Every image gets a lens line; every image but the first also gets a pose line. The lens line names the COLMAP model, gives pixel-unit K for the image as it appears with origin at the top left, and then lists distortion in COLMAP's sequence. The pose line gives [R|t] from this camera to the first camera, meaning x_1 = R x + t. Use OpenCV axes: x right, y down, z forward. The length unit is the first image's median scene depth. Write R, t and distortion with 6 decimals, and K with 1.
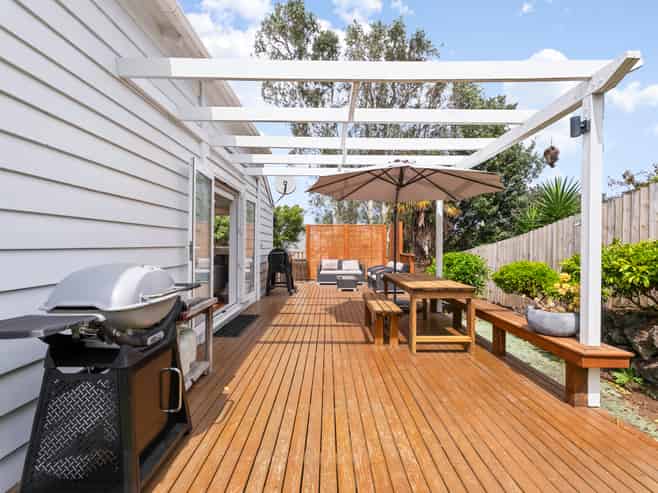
lens RADIAL K [[334.1, 0, 327.4], [0, 334.1, 250.1], [0, 0, 1]] dist [0.011409, -0.000937]
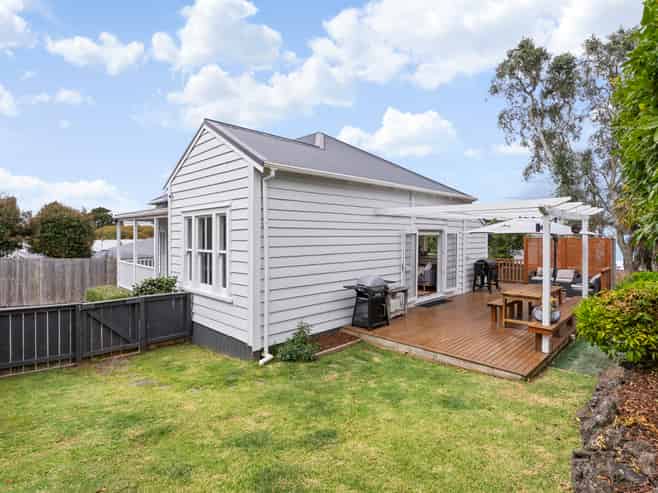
lens RADIAL K [[342.0, 0, 327.2], [0, 342.0, 233.3], [0, 0, 1]] dist [0.001485, 0.000292]
pose [[0.696264, -0.002822, -0.717781, 0.599841], [-0.009001, 0.999879, -0.012663, -0.123247], [0.717730, 0.015278, 0.696154, -0.679695]]
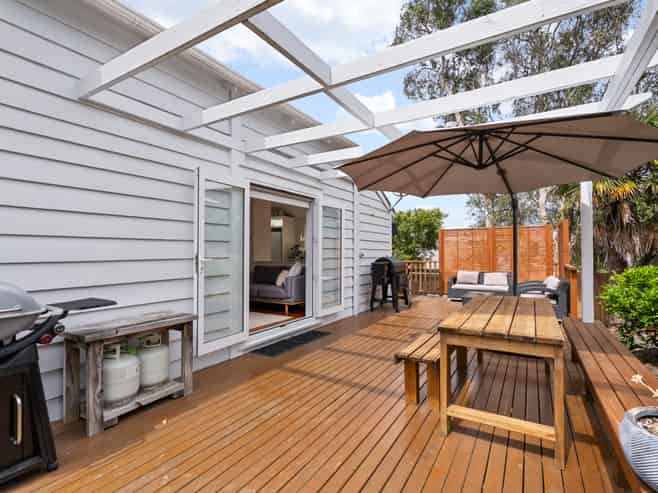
lens RADIAL K [[334.1, 0, 327.4], [0, 334.1, 250.1], [0, 0, 1]] dist [0.011409, -0.000937]
pose [[0.853127, -0.008222, -0.521638, 0.252583], [-0.002147, 0.999812, -0.019271, -0.010325], [0.521698, 0.017560, 0.852949, 0.221886]]
